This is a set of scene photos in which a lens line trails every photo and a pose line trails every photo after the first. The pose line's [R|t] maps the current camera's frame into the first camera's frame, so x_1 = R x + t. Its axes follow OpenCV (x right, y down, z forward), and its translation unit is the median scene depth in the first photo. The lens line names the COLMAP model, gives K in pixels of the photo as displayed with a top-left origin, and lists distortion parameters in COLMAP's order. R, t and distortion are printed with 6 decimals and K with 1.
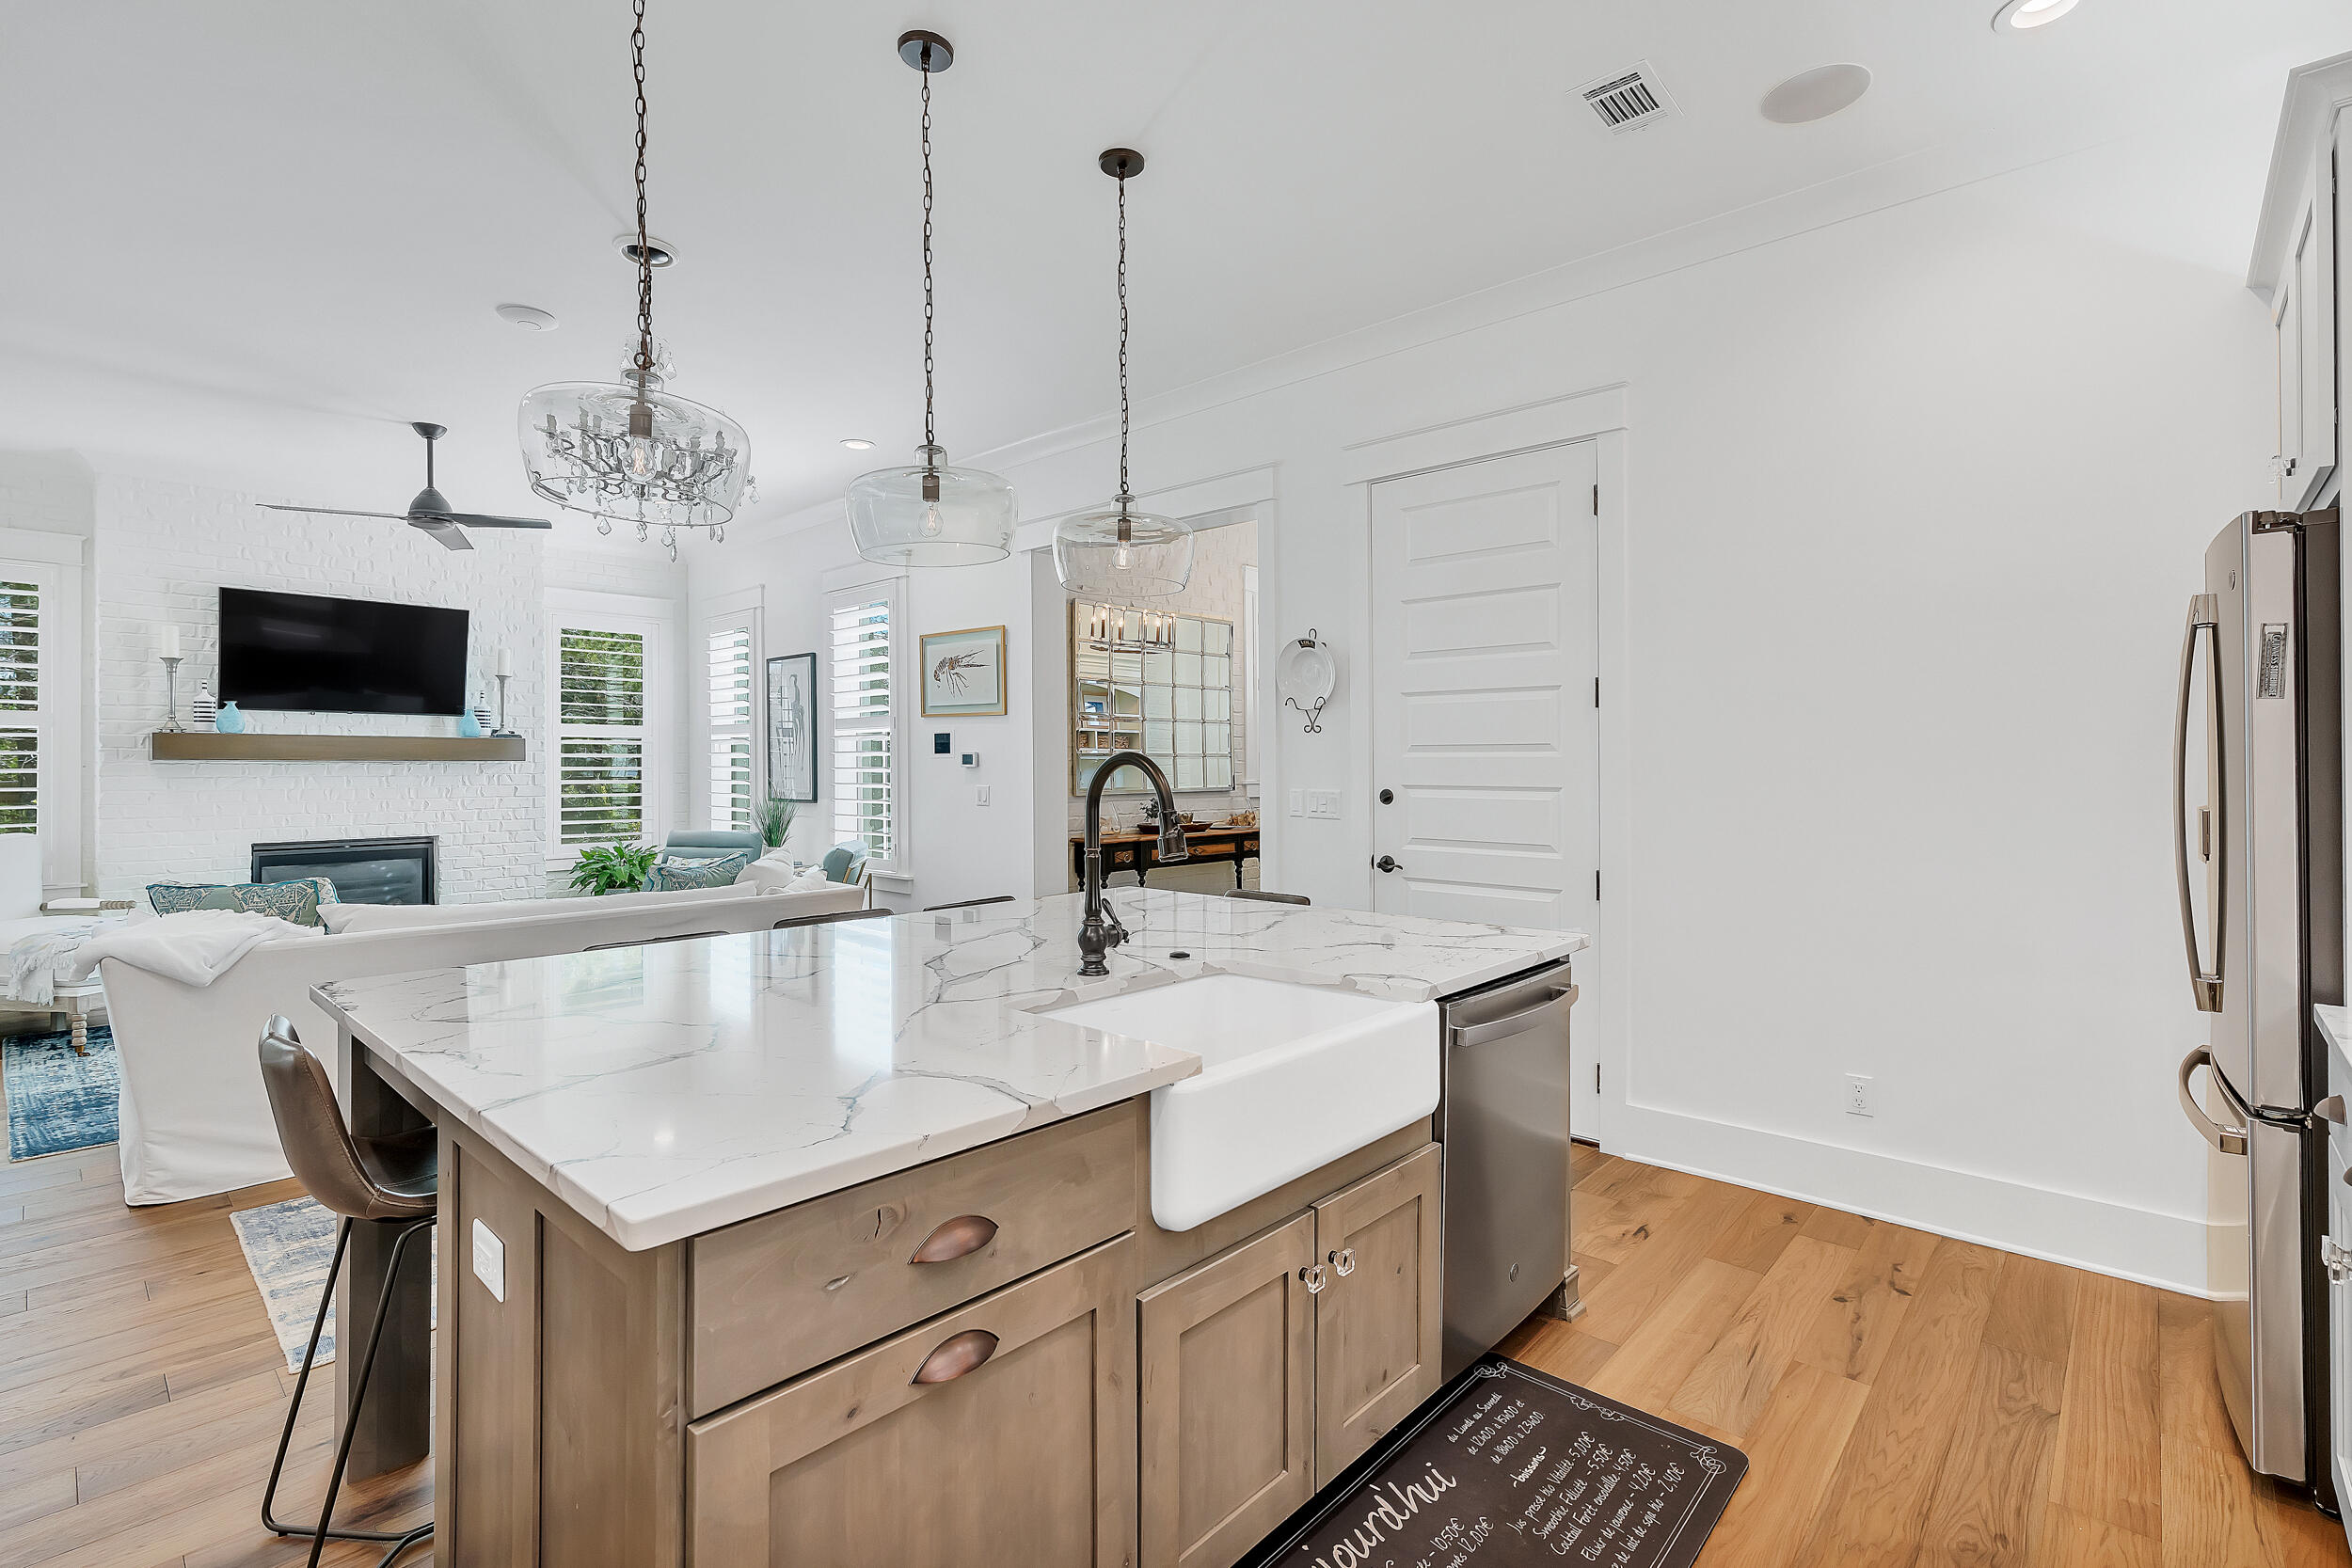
lens RADIAL K [[1062.8, 0, 1180.2], [0, 1062.8, 776.1], [0, 0, 1]] dist [-0.008675, 0.001348]
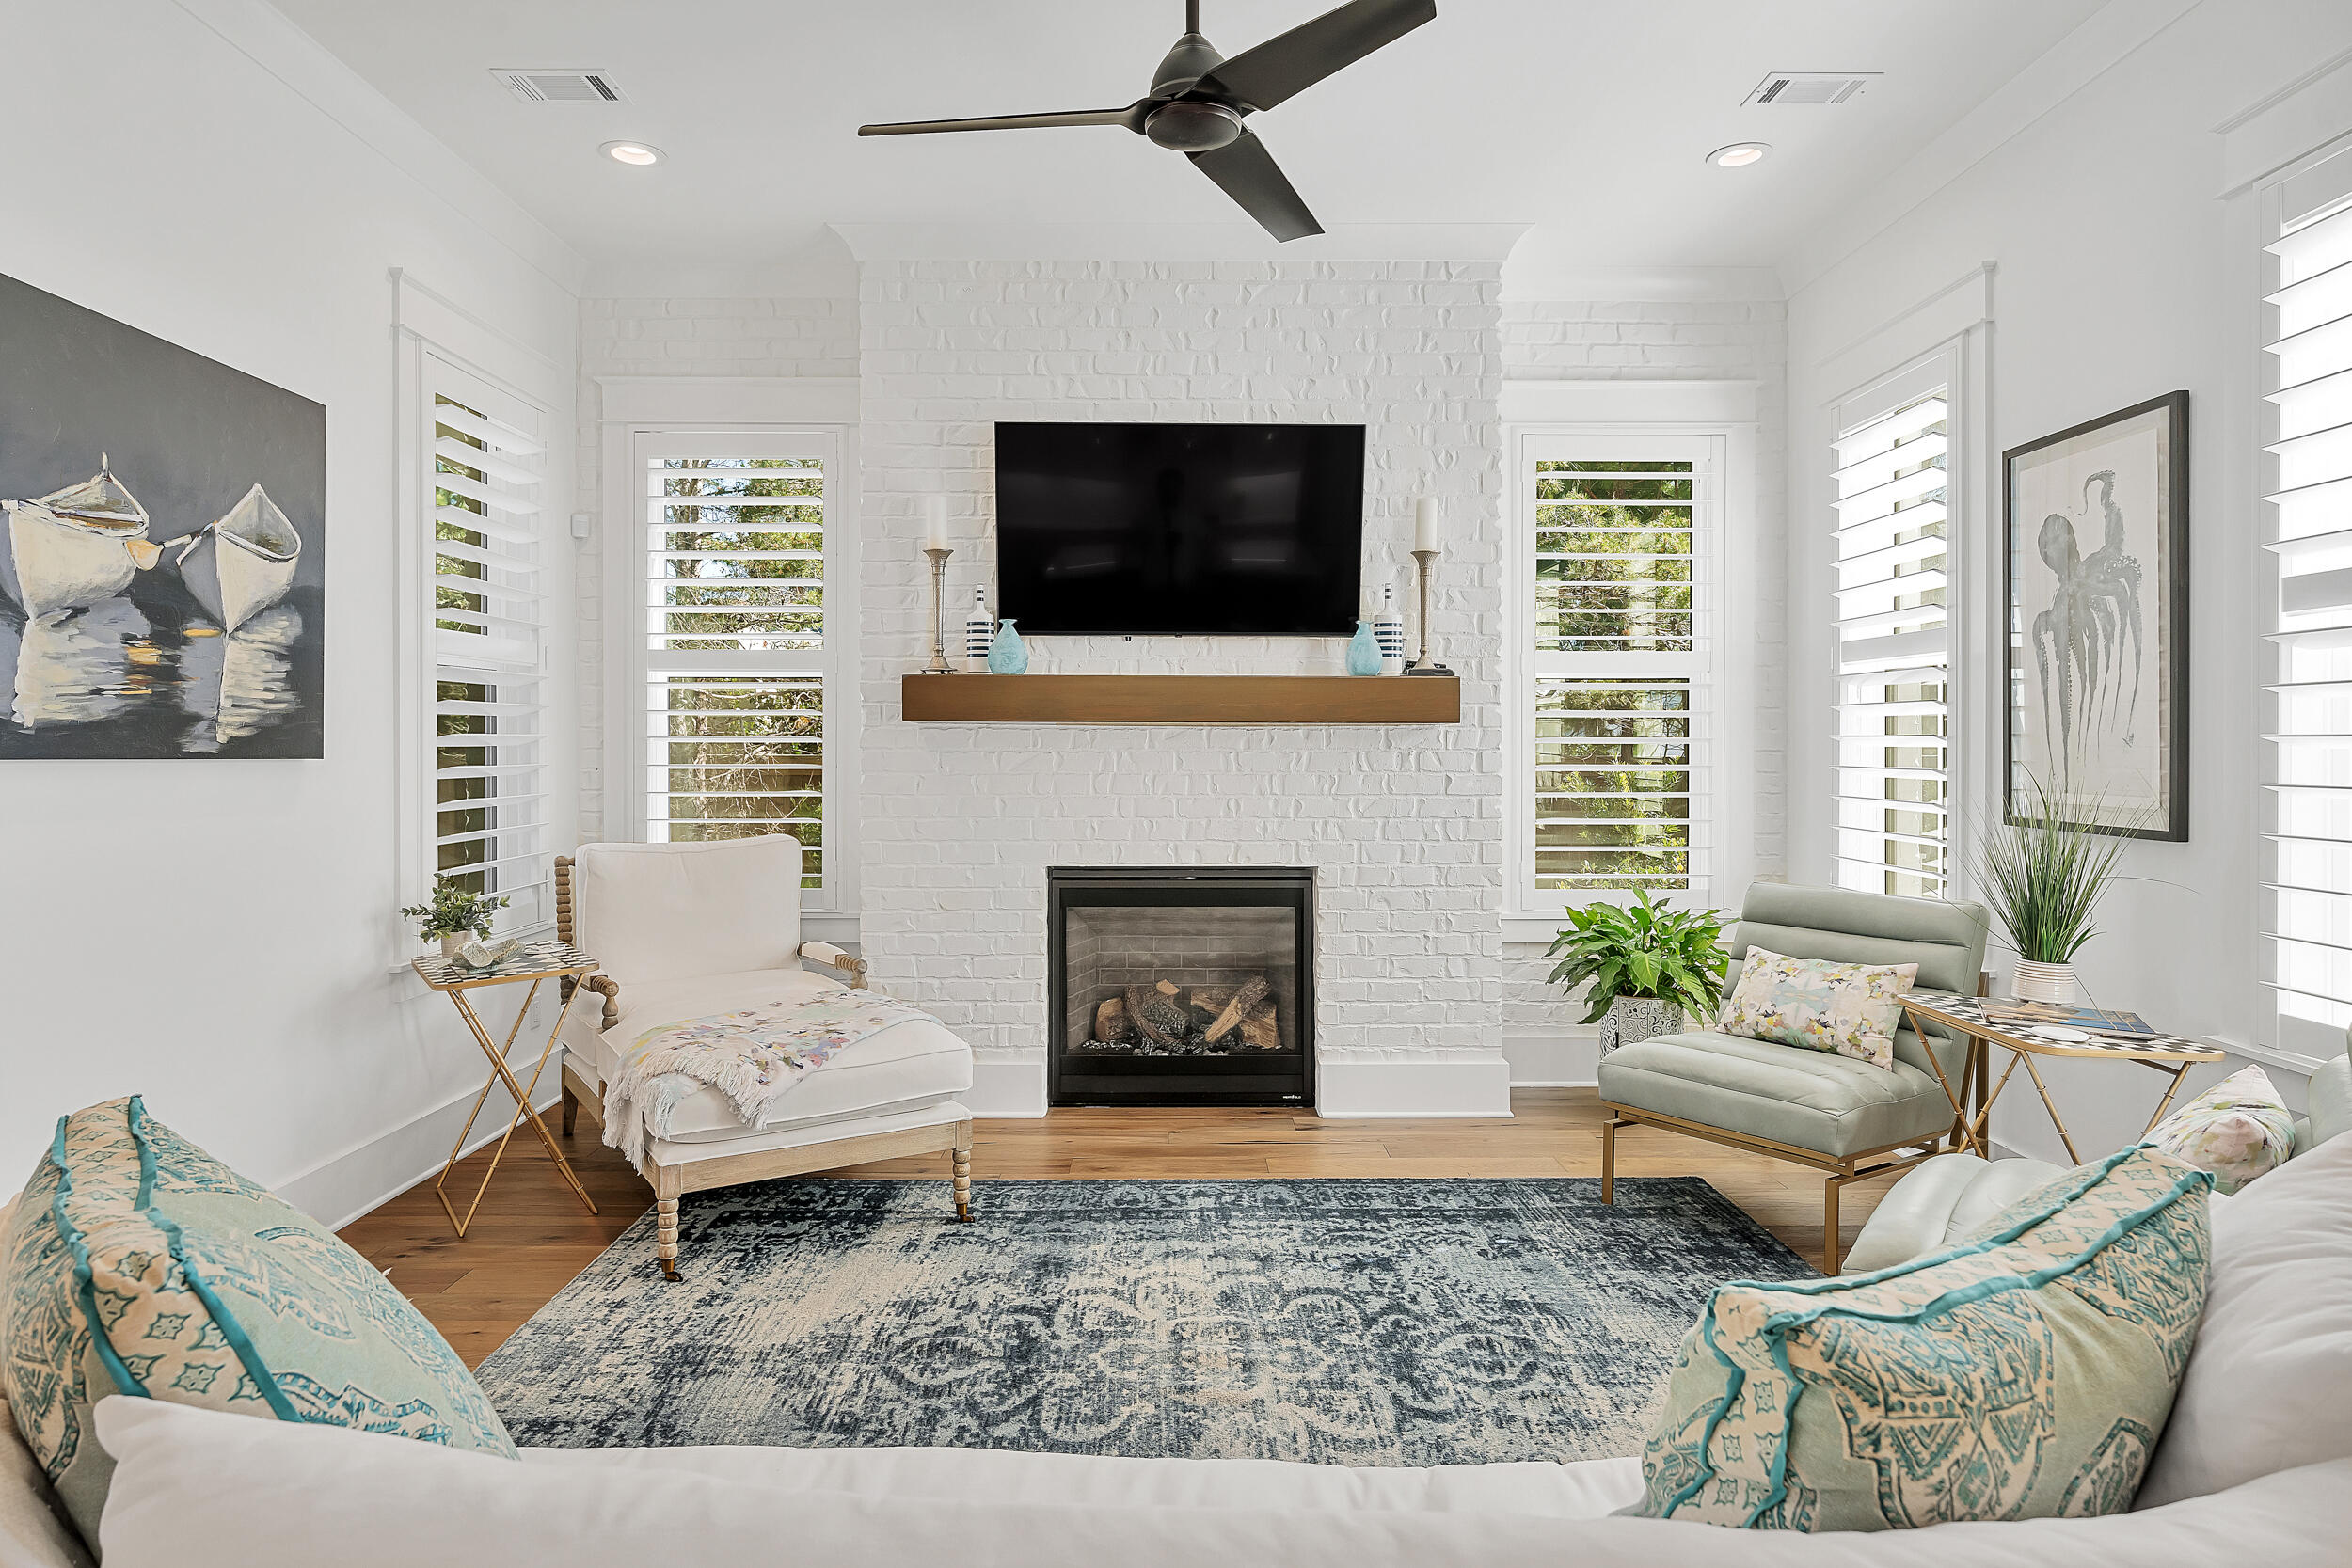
lens RADIAL K [[1385.8, 0, 1180.2], [0, 1385.8, 752.3], [0, 0, 1]] dist [-0.000274, -0.002209]
pose [[0.677950, 0.008072, -0.735064, -0.238962], [-0.008798, 0.999957, 0.002866, -0.001241], [0.735055, 0.004525, 0.677992, 0.475830]]
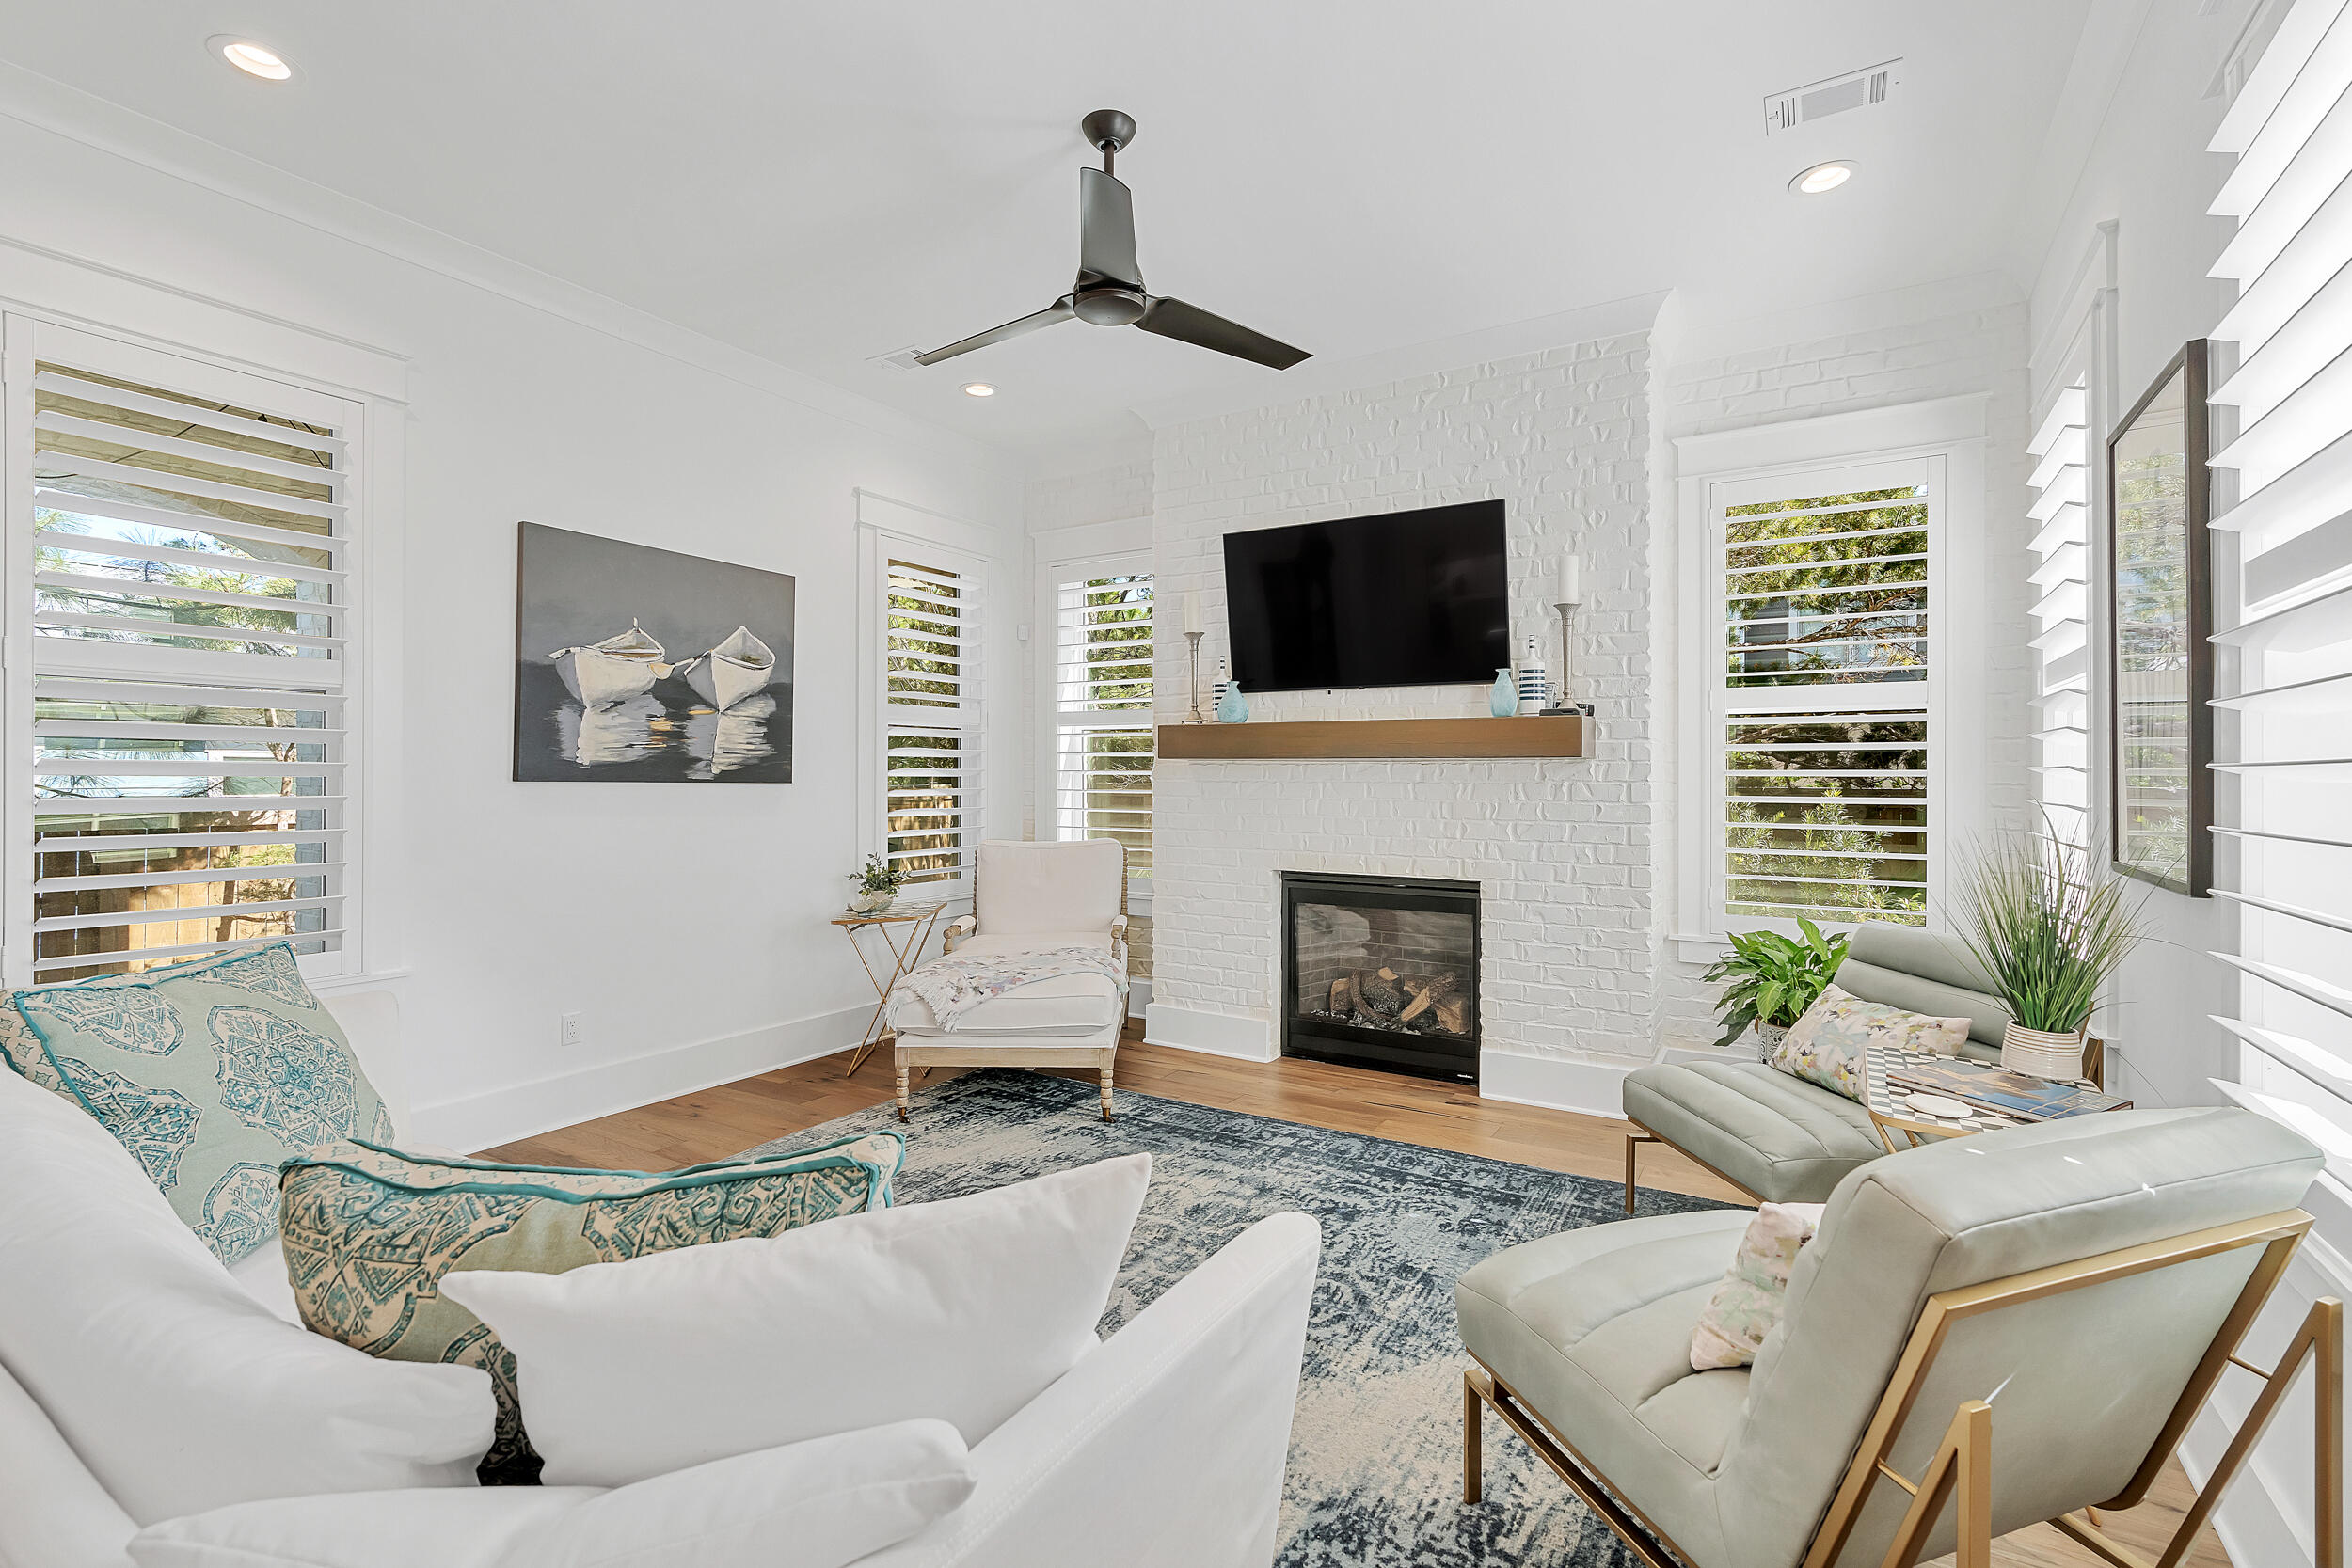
lens RADIAL K [[1062.8, 0, 1174.0], [0, 1062.8, 774.1], [0, 0, 1]] dist [-0.008675, 0.001348]
pose [[0.184936, 0.001821, -0.982749, -0.130101], [-0.011361, 0.999935, -0.000286, -0.002828], [0.982685, 0.011218, 0.184945, 0.697613]]
